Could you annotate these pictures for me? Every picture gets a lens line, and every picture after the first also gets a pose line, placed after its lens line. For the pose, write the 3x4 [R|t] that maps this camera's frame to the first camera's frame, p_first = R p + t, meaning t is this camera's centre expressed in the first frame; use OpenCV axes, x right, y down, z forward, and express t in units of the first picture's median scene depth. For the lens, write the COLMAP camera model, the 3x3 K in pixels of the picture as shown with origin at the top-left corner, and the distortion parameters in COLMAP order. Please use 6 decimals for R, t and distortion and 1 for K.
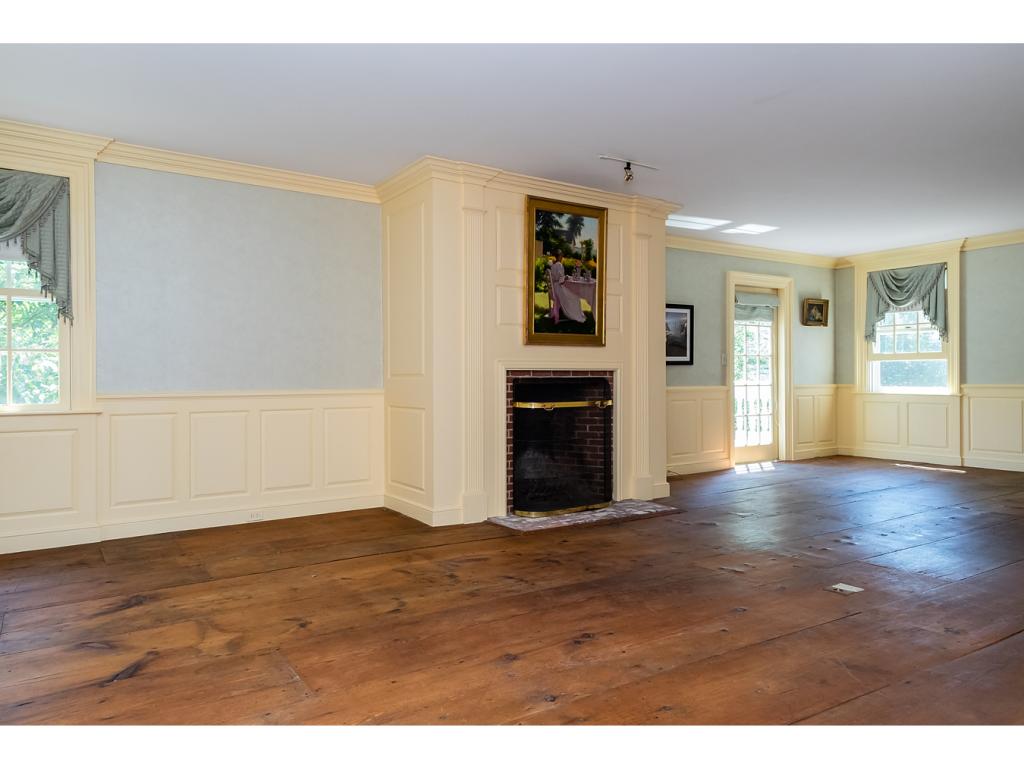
lens RADIAL K [[703.9, 0, 512.1], [0, 703.9, 380.1], [0, 0, 1]] dist [0.012400, 0.001848]
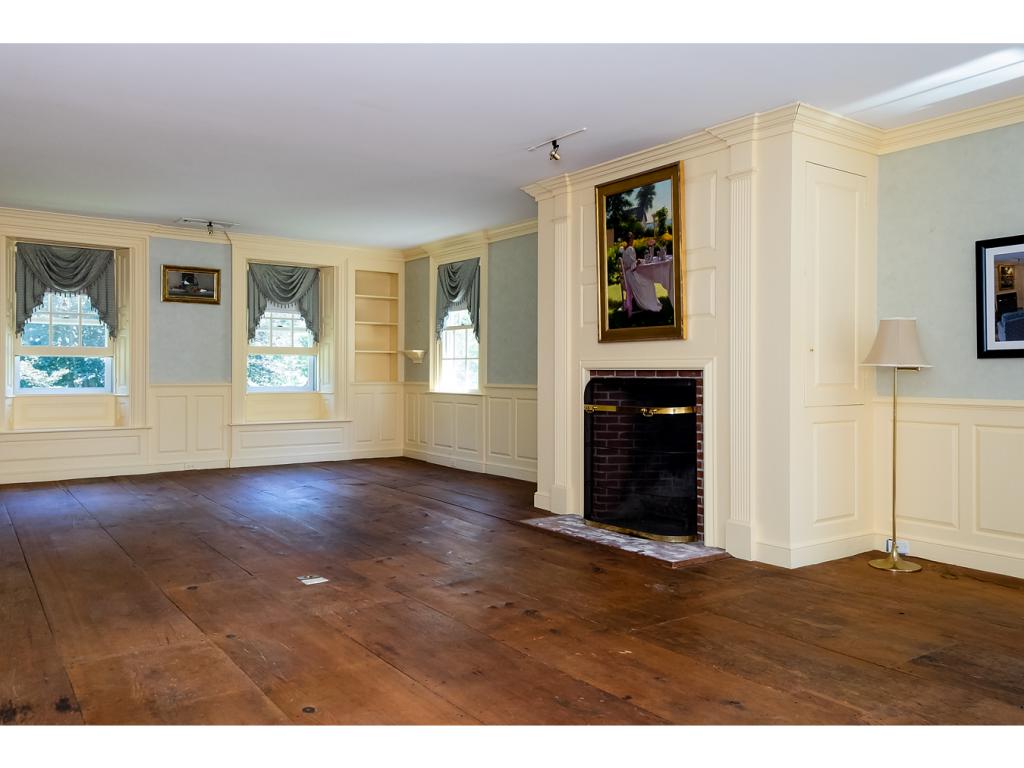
lens RADIAL K [[789.3, 0, 512.0], [0, 789.3, 383.8], [0, 0, 1]] dist [0.001231, 0.001268]
pose [[0.050380, 0.015657, -0.998607, 1.033093], [-0.006711, 0.999860, 0.015338, -0.010624], [0.998708, 0.005929, 0.050478, 0.798279]]
